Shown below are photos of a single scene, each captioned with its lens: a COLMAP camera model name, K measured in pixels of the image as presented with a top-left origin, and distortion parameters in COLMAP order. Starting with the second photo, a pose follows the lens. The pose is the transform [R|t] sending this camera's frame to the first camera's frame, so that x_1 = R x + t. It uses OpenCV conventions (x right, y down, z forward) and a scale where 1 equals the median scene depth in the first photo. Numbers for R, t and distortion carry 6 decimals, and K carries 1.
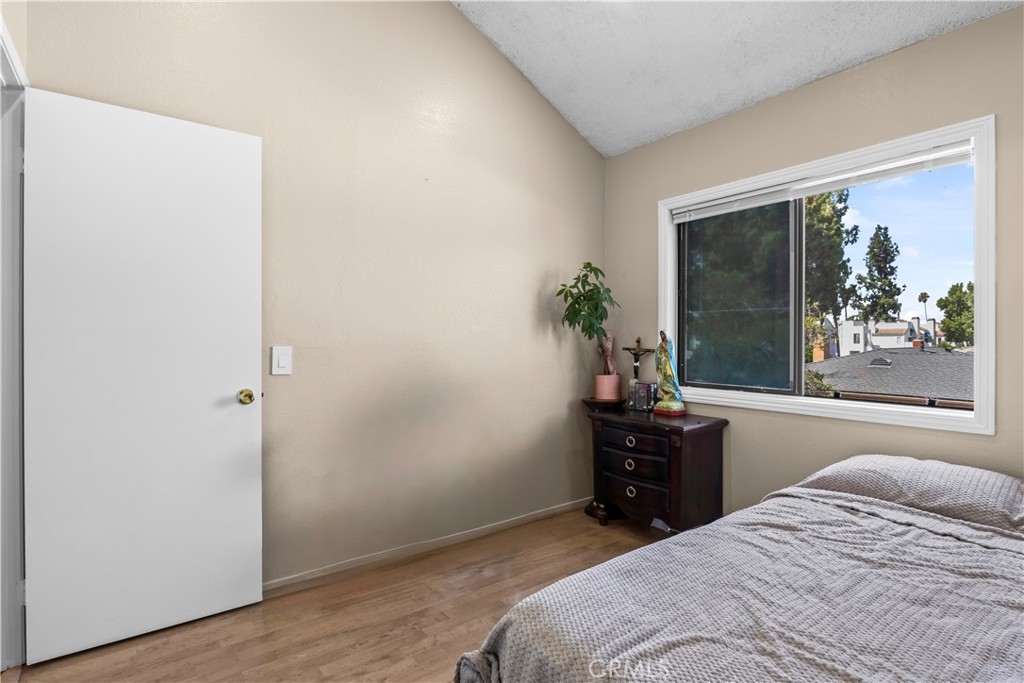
lens RADIAL K [[515.6, 0, 512.6], [0, 515.6, 338.5], [0, 0, 1]] dist [-0.009444, -0.000355]
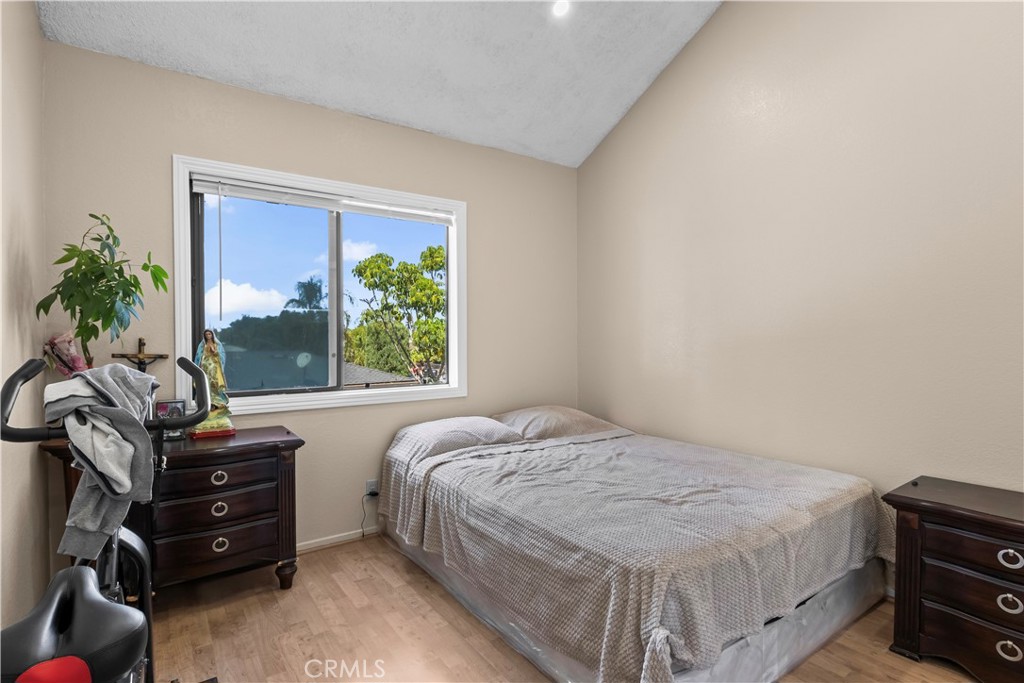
lens RADIAL K [[515.6, 0, 512.1], [0, 515.6, 342.9], [0, 0, 1]] dist [-0.009444, -0.000355]
pose [[0.019814, -0.014082, 0.999705, -0.685174], [0.004504, 0.999892, 0.013996, -0.005189], [-0.999794, 0.004225, 0.019875, 0.767177]]
